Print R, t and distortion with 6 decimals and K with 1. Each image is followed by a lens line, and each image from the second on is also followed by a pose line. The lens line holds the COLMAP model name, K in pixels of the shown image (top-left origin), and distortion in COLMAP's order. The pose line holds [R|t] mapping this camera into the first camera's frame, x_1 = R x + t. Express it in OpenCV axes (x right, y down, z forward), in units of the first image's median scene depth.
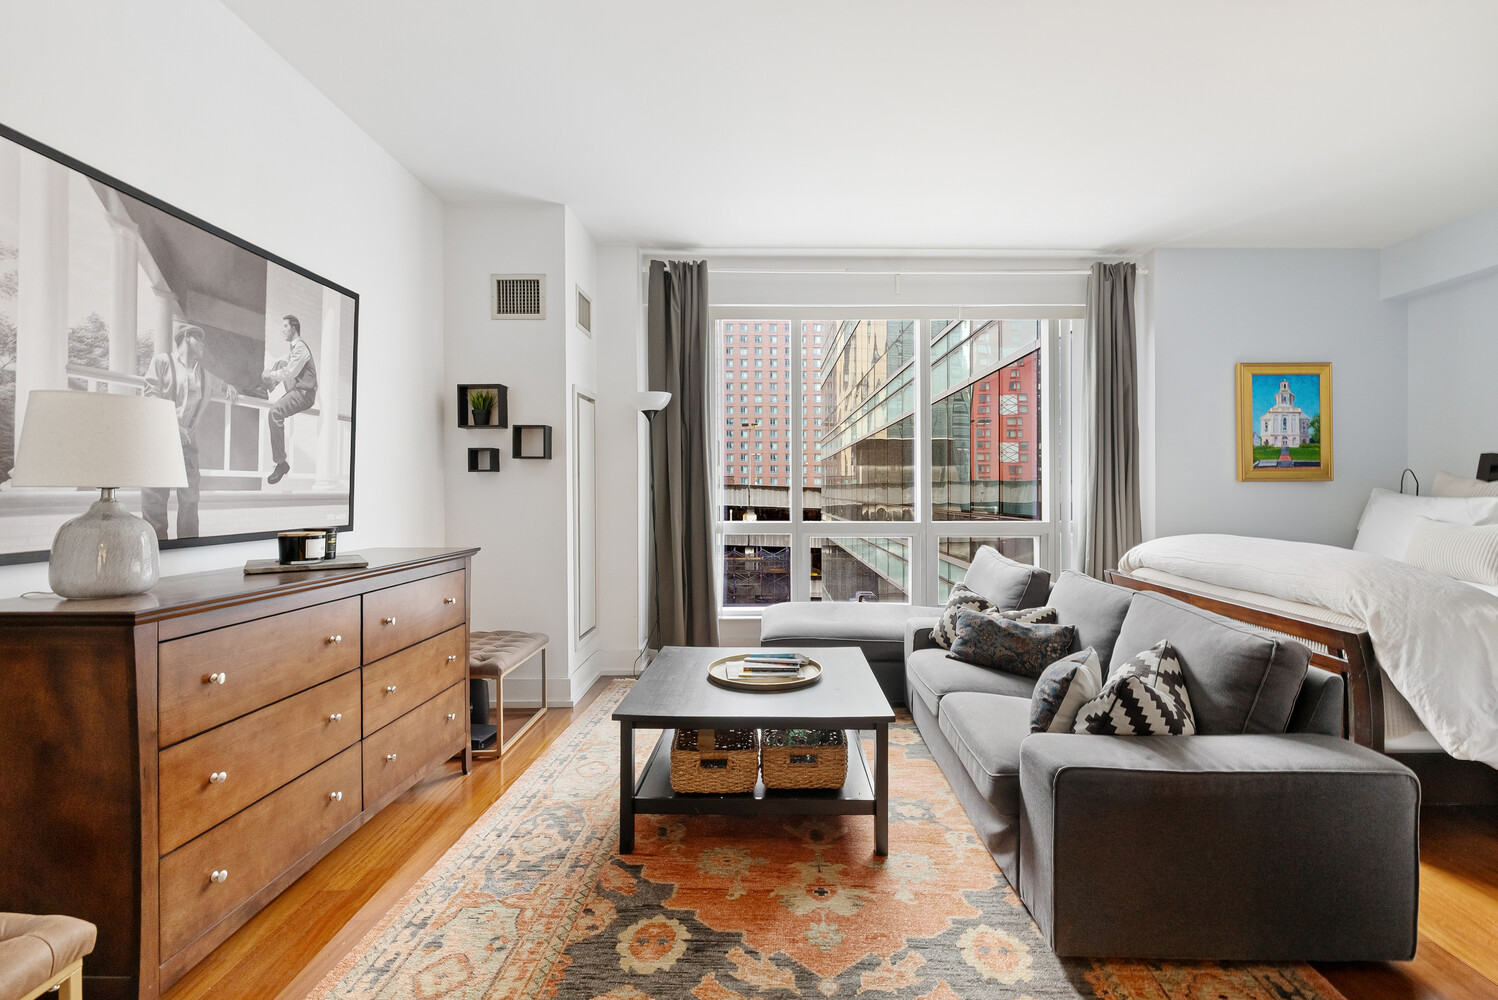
lens RADIAL K [[644.7, 0, 746.5], [0, 644.7, 489.6], [0, 0, 1]] dist [-0.002206, -0.000217]
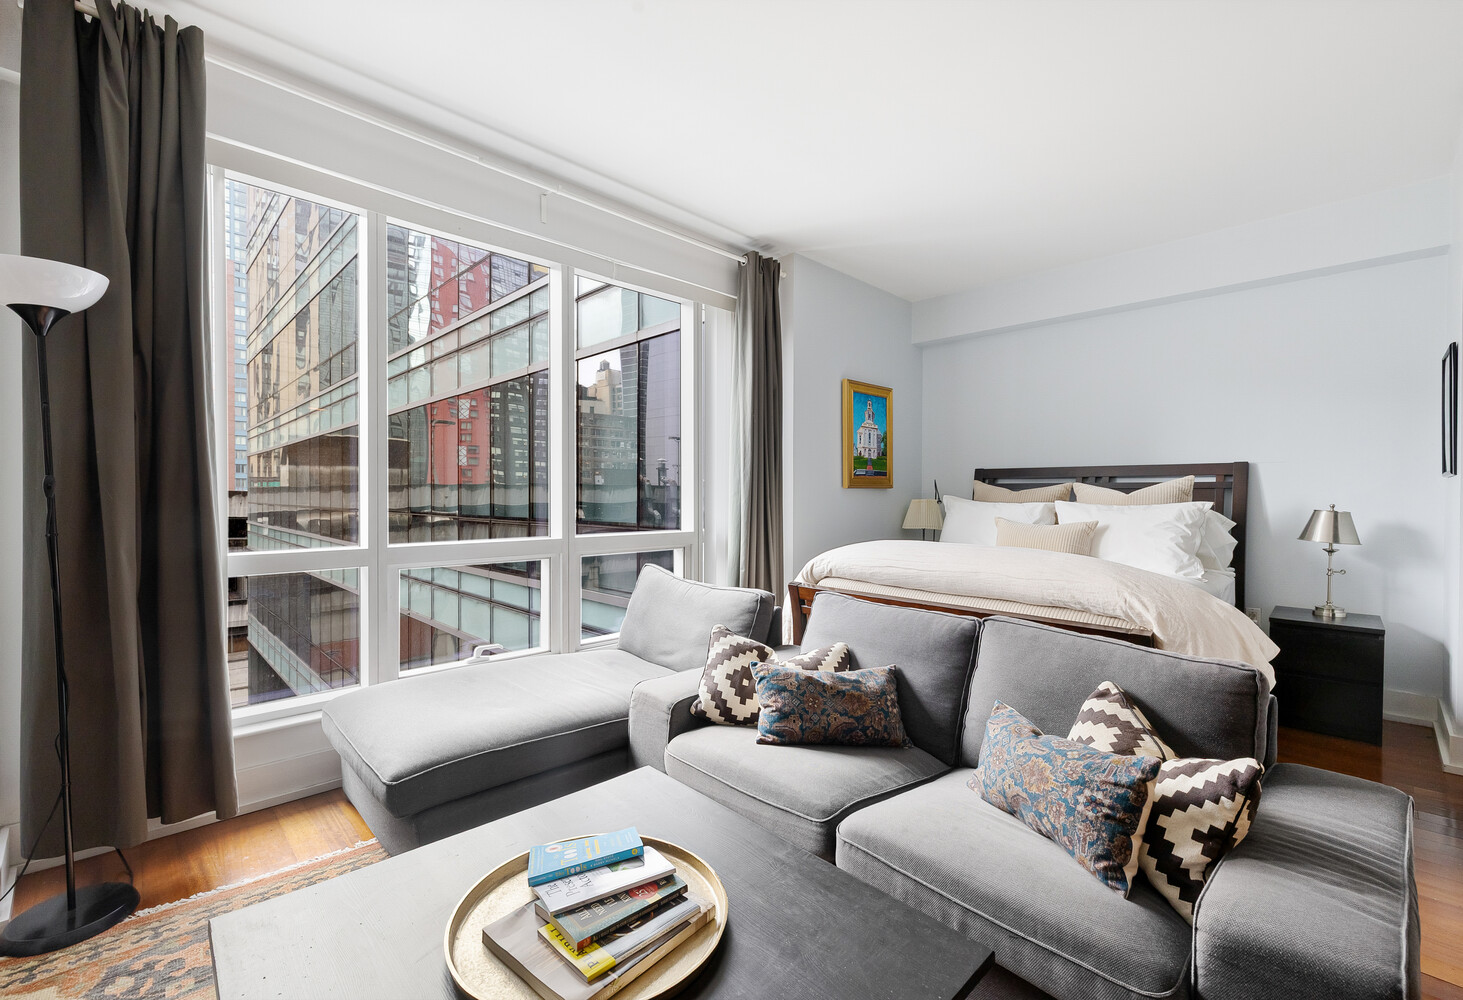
lens RADIAL K [[624.1, 0, 730.0], [0, 624.1, 498.2], [0, 0, 1]] dist [-0.003641, 0.000119]
pose [[0.703716, -0.001659, 0.710479, -0.124923], [-0.004087, 0.999971, 0.006383, -0.001177], [-0.710469, -0.007396, 0.703689, 0.395977]]
